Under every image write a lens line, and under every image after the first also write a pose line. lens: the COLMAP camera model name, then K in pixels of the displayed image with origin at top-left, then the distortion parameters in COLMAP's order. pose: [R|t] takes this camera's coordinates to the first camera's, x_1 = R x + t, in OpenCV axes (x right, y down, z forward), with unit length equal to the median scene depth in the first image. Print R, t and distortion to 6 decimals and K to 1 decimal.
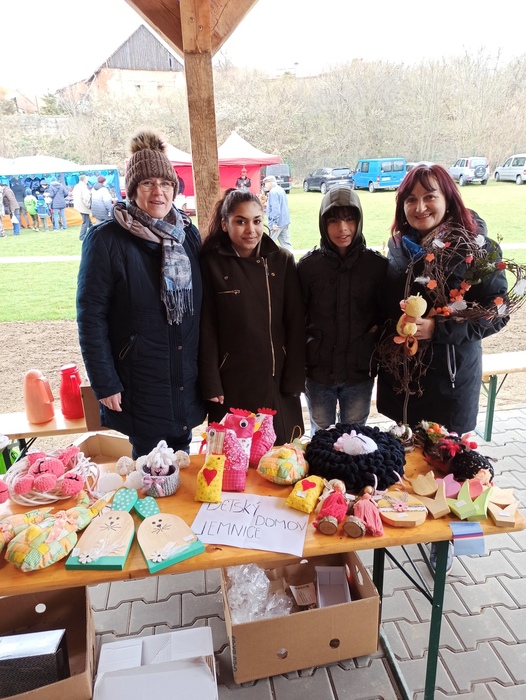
lens RADIAL K [[518.1, 0, 265.9], [0, 518.1, 350.2], [0, 0, 1]] dist [0.034370, -0.013229]
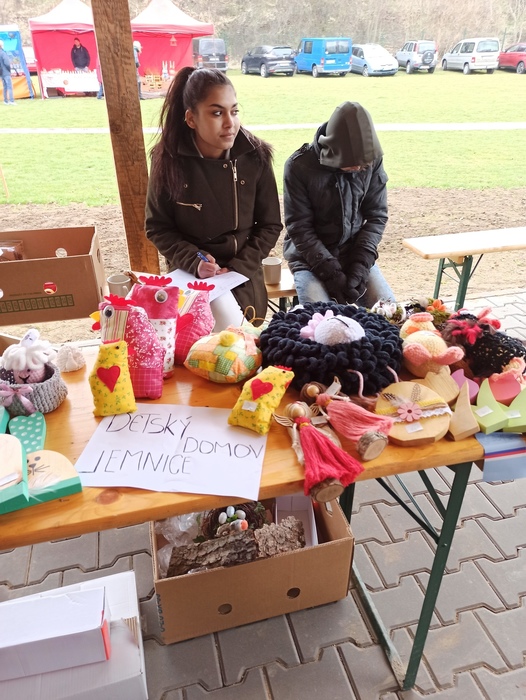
lens RADIAL K [[518.1, 0, 268.4], [0, 518.1, 347.8], [0, 0, 1]] dist [0.034370, -0.013229]
pose [[0.992847, -0.025273, 0.116690, 0.008770], [0.004180, 0.984099, 0.177572, 0.072124], [-0.119322, -0.175814, 0.977165, 0.290992]]
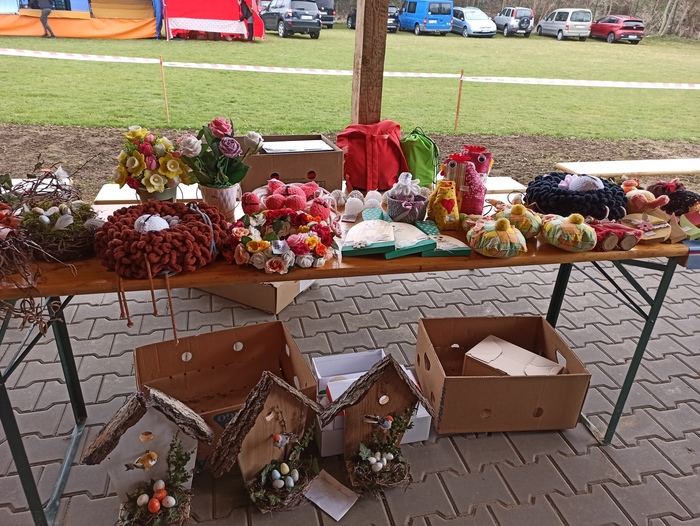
lens RADIAL K [[518.1, 0, 352.6], [0, 518.1, 260.1], [0, 0, 1]] dist [0.034370, -0.013229]
pose [[0.991693, 0.036666, 0.123291, -0.361472], [-0.050647, 0.992389, 0.112248, 0.203548], [-0.118237, -0.117560, 0.986002, -0.024790]]
